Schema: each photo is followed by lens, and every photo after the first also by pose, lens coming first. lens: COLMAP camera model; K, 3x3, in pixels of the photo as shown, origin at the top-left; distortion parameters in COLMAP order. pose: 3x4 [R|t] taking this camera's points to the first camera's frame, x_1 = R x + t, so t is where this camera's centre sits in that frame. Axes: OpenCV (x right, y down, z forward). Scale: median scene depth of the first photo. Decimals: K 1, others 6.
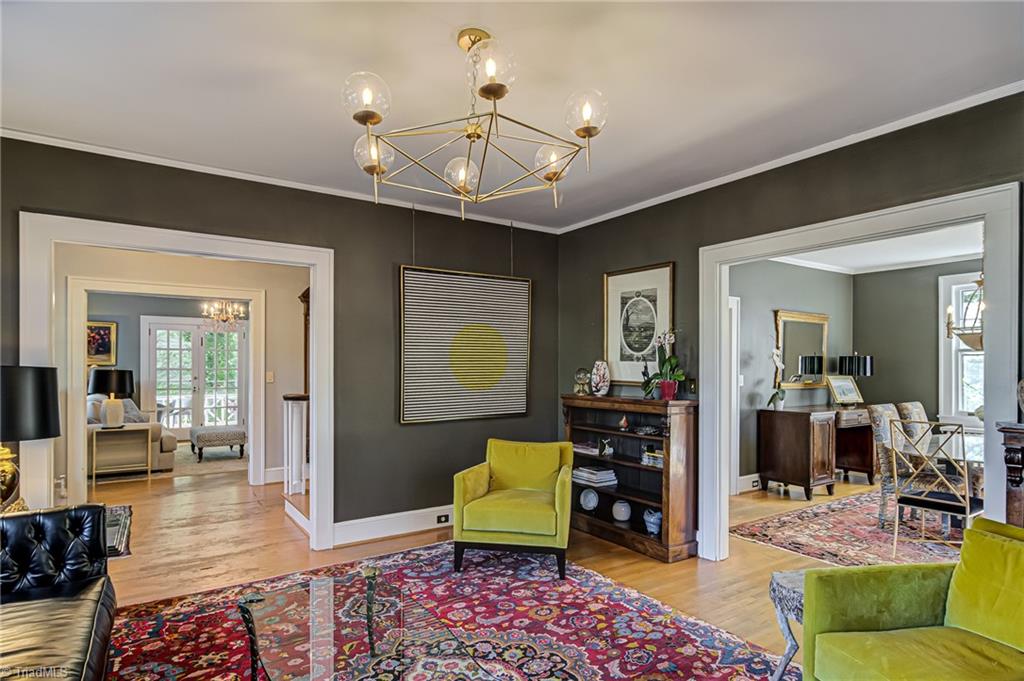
lens RADIAL K [[553.9, 0, 527.1], [0, 553.9, 367.1], [0, 0, 1]] dist [0.004314, -0.001857]
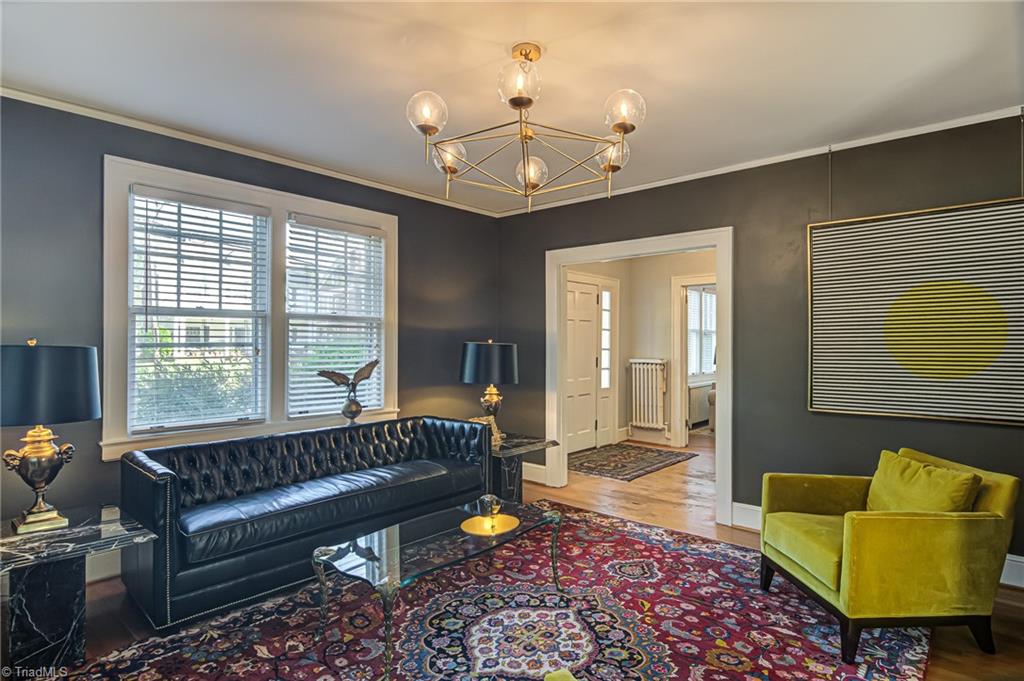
lens RADIAL K [[553.9, 0, 513.6], [0, 553.9, 343.4], [0, 0, 1]] dist [0.004314, -0.001857]
pose [[0.256854, 0.002741, -0.966446, 0.631290], [-0.008750, 0.999962, 0.000511, 0.001925], [0.966411, 0.008325, 0.256868, 0.454752]]
